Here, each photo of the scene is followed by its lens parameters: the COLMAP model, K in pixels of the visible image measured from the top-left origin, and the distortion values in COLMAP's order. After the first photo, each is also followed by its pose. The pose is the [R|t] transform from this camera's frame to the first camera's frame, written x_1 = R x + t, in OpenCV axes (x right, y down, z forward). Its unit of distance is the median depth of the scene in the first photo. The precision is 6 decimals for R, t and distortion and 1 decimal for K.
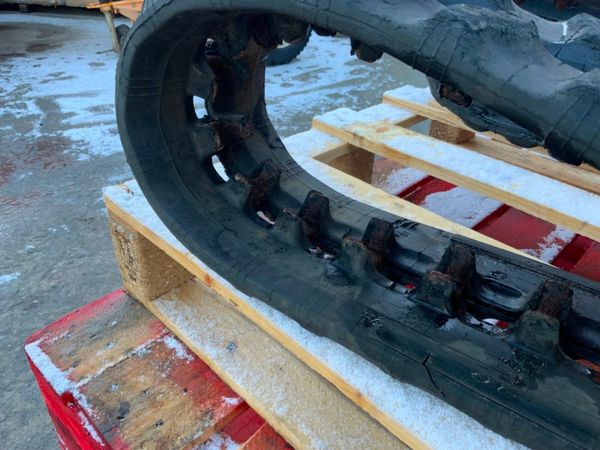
lens RADIAL K [[512.7, 0, 301.4], [0, 512.7, 223.1], [0, 0, 1]] dist [-0.002837, -0.007592]
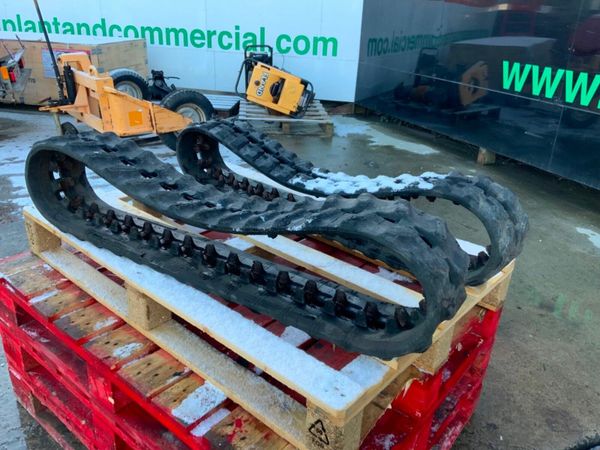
lens RADIAL K [[512.7, 0, 298.2], [0, 512.7, 226.1], [0, 0, 1]] dist [-0.002837, -0.007592]
pose [[0.997314, -0.001418, 0.073230, 0.816613], [0.012482, 0.988478, -0.150846, 0.440243], [-0.072172, 0.151355, 0.985841, -1.646308]]
